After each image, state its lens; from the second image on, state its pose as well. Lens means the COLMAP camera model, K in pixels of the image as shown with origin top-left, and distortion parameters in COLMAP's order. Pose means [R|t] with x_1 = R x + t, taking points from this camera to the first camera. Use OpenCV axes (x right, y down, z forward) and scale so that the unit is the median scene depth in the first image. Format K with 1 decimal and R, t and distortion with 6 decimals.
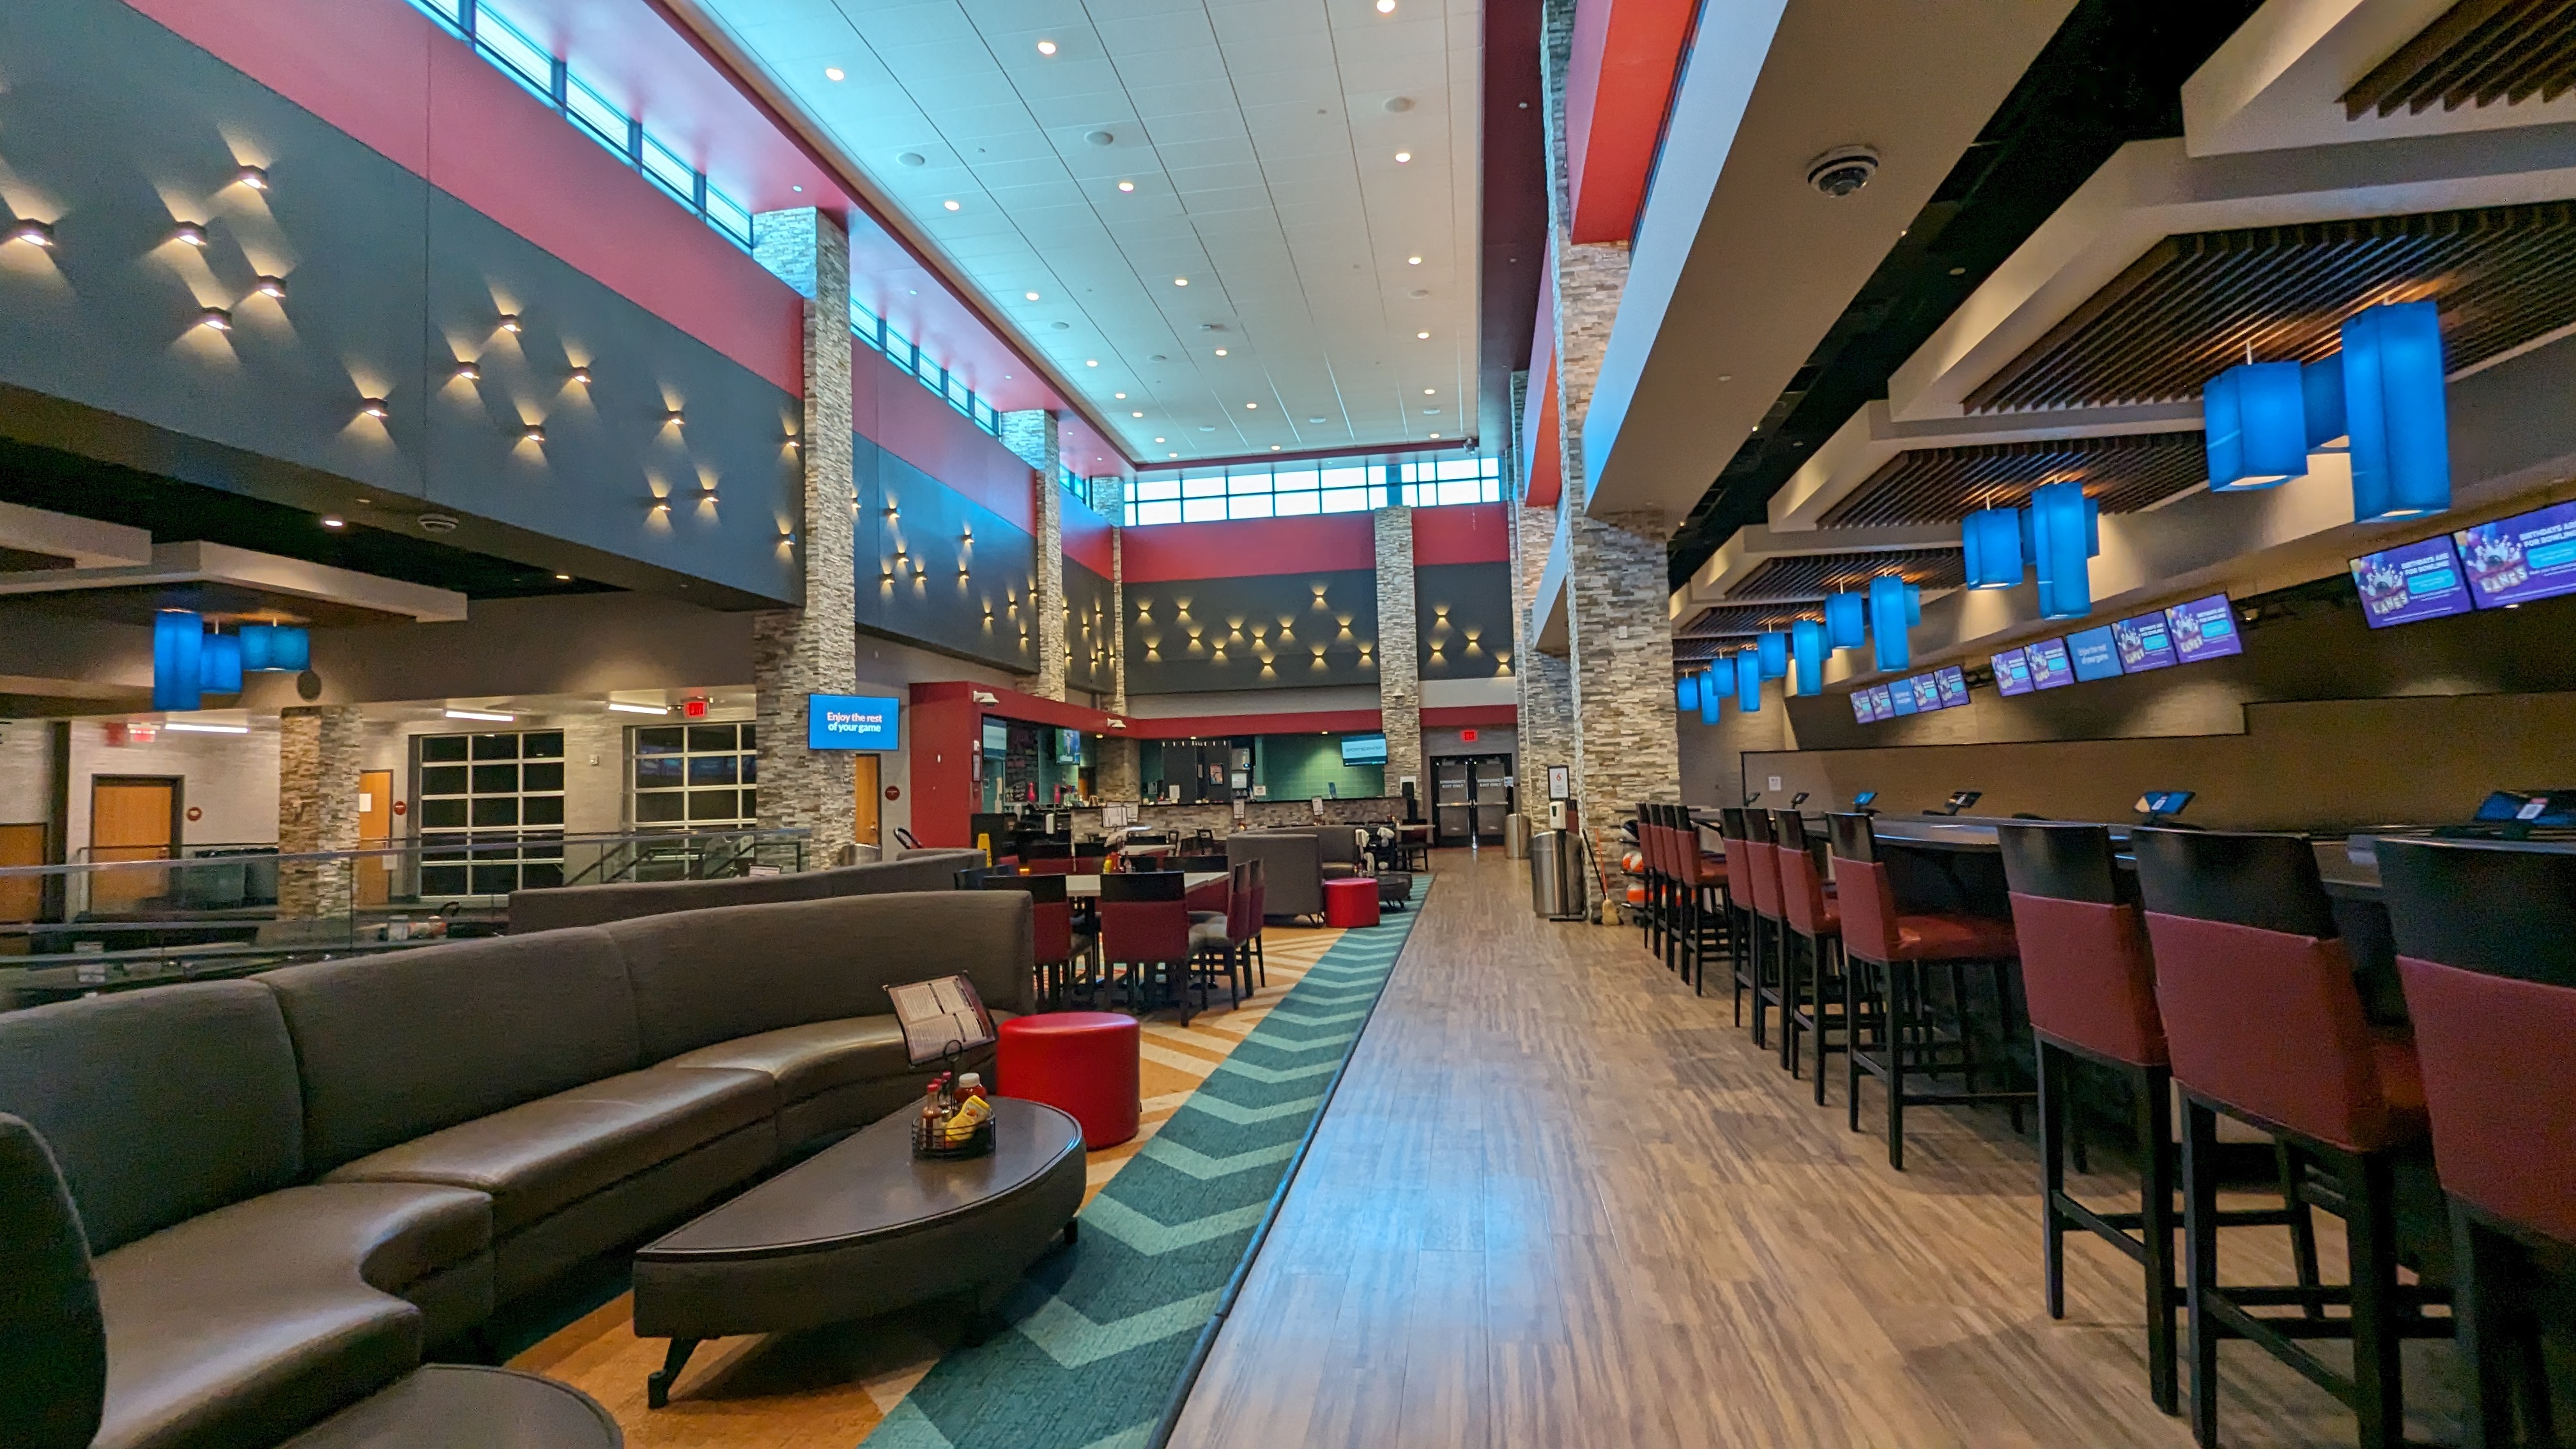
lens RADIAL K [[1230.4, 0, 1288.0], [0, 1230.4, 724.5], [0, 0, 1]] dist [-0.001377, 0.000012]
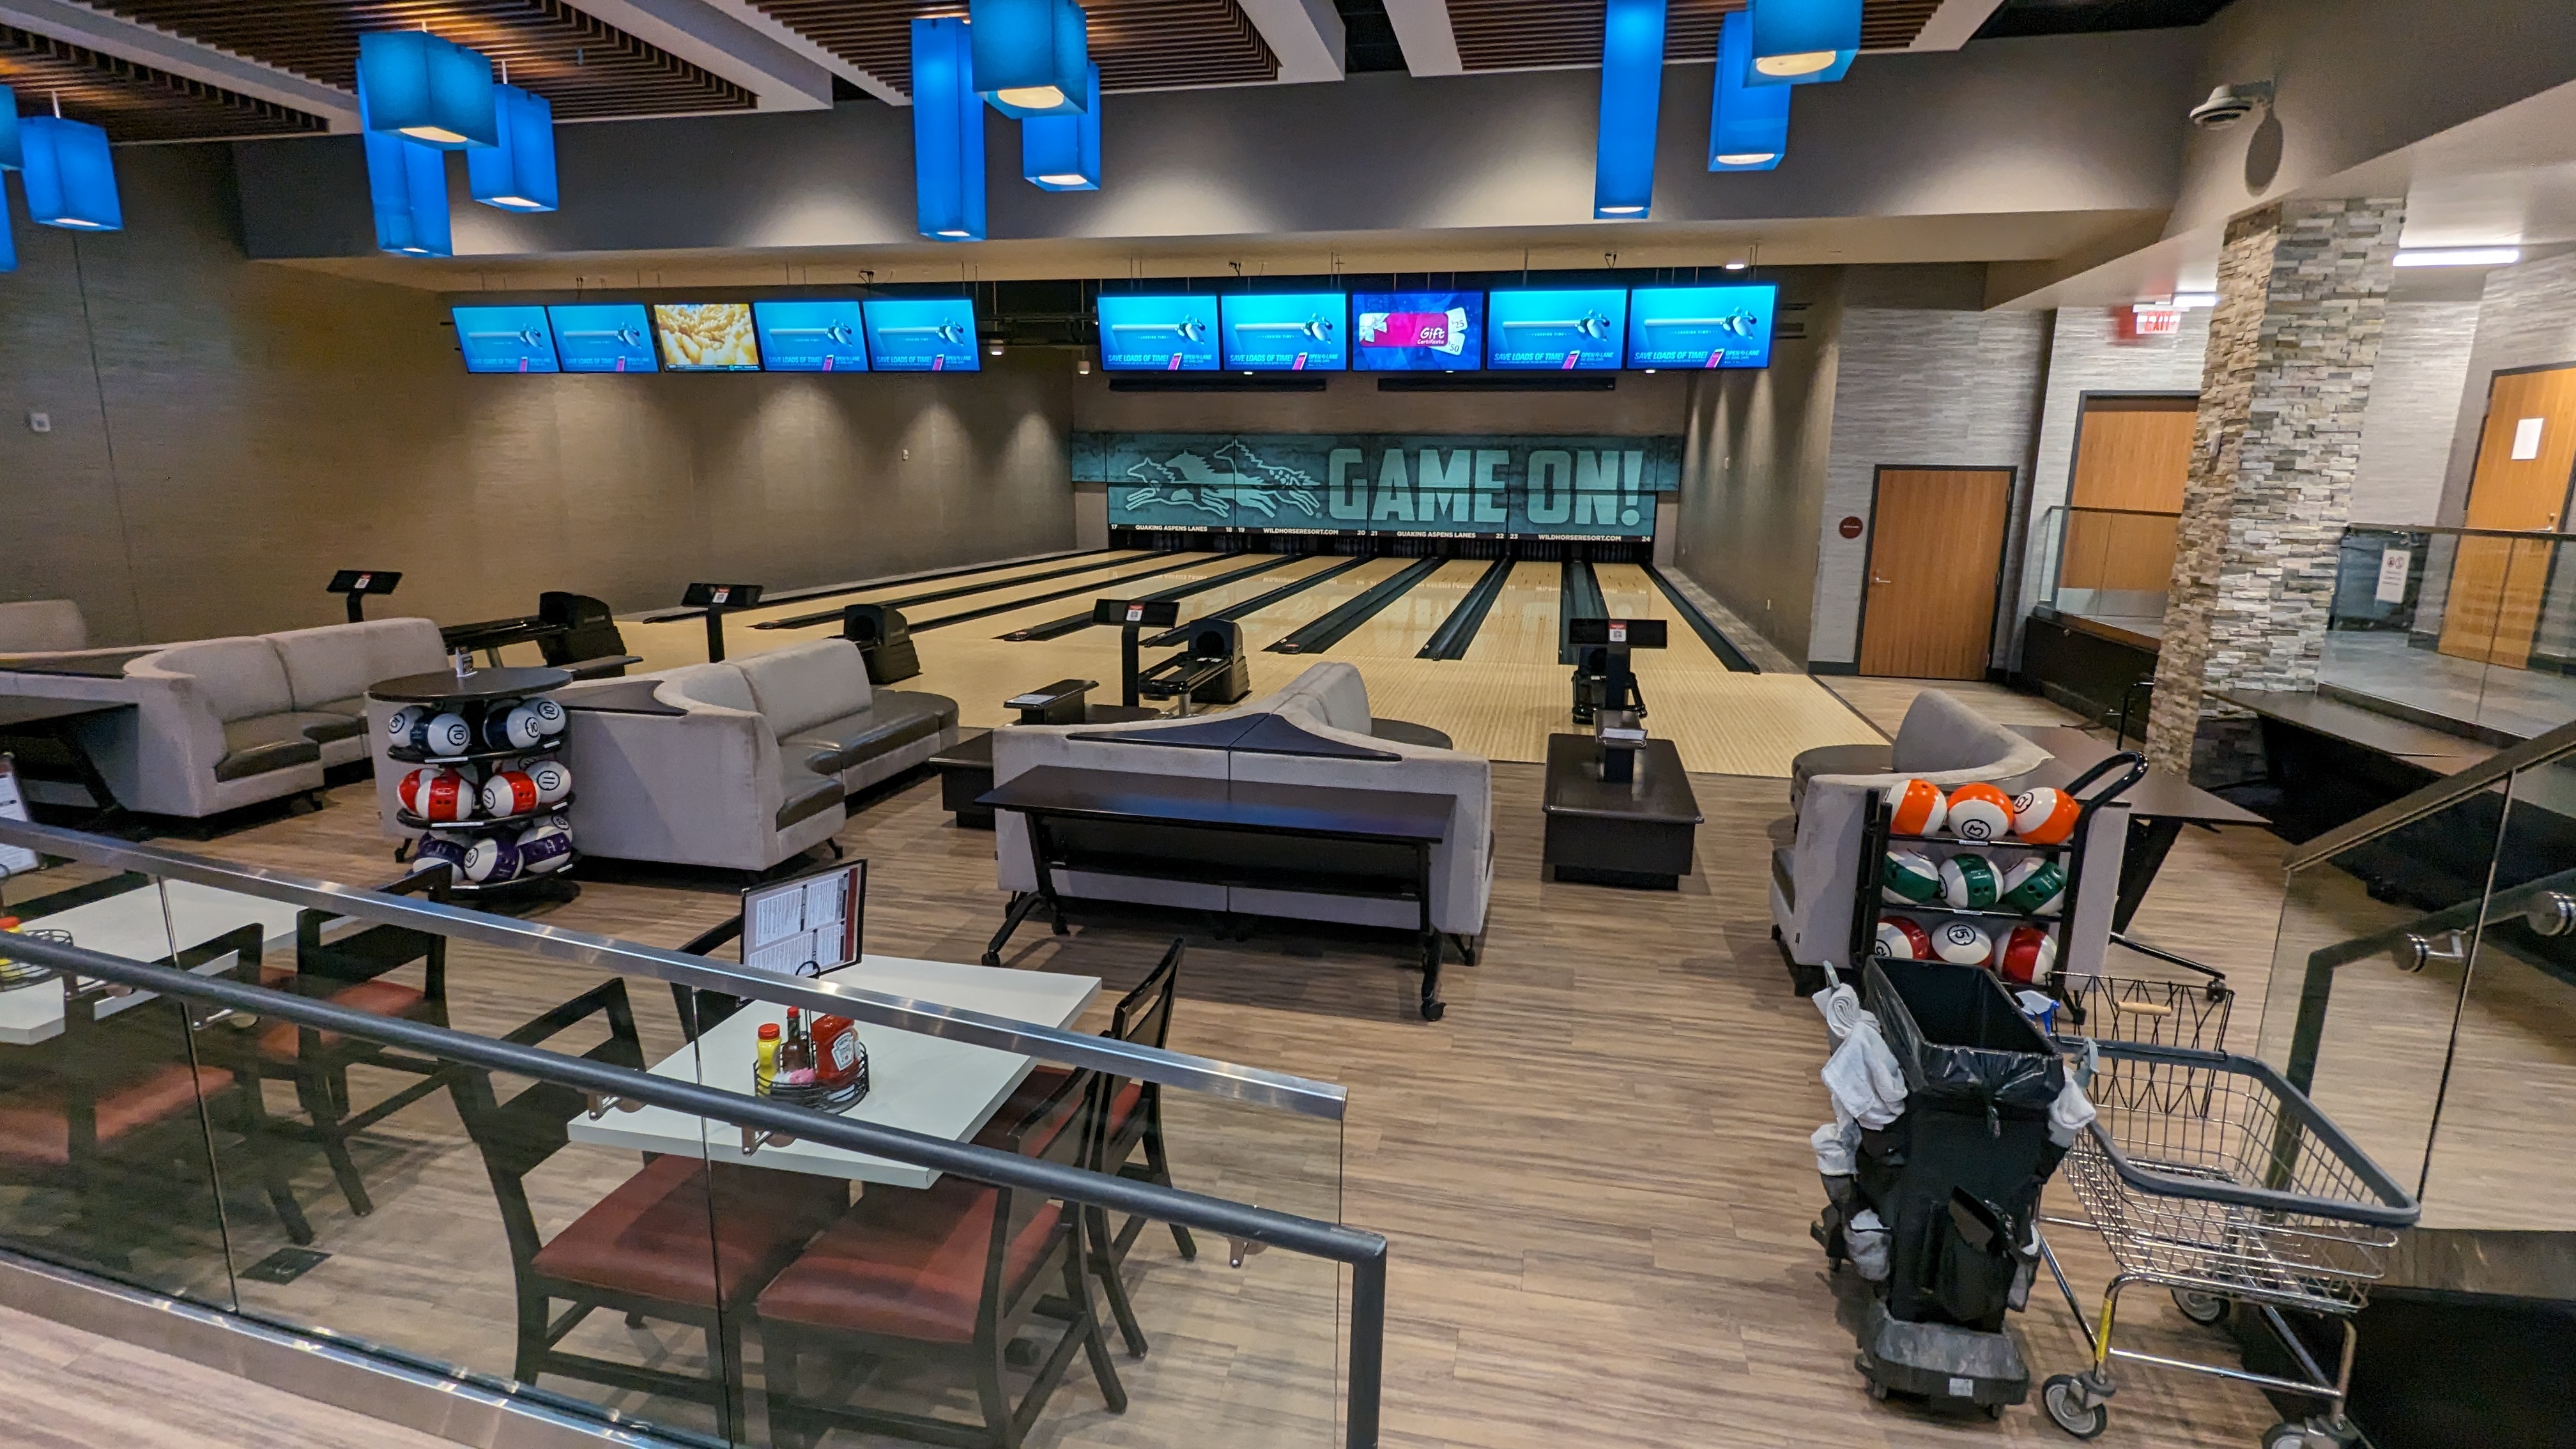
lens RADIAL K [[1230.4, 0, 1288.0], [0, 1230.4, 724.5], [0, 0, 1]] dist [-0.001377, 0.000012]
pose [[-0.069498, 0.226460, -0.971538, -0.303678], [0.046912, 0.973557, 0.223575, 0.049893], [0.996478, -0.030039, -0.078284, 0.677912]]
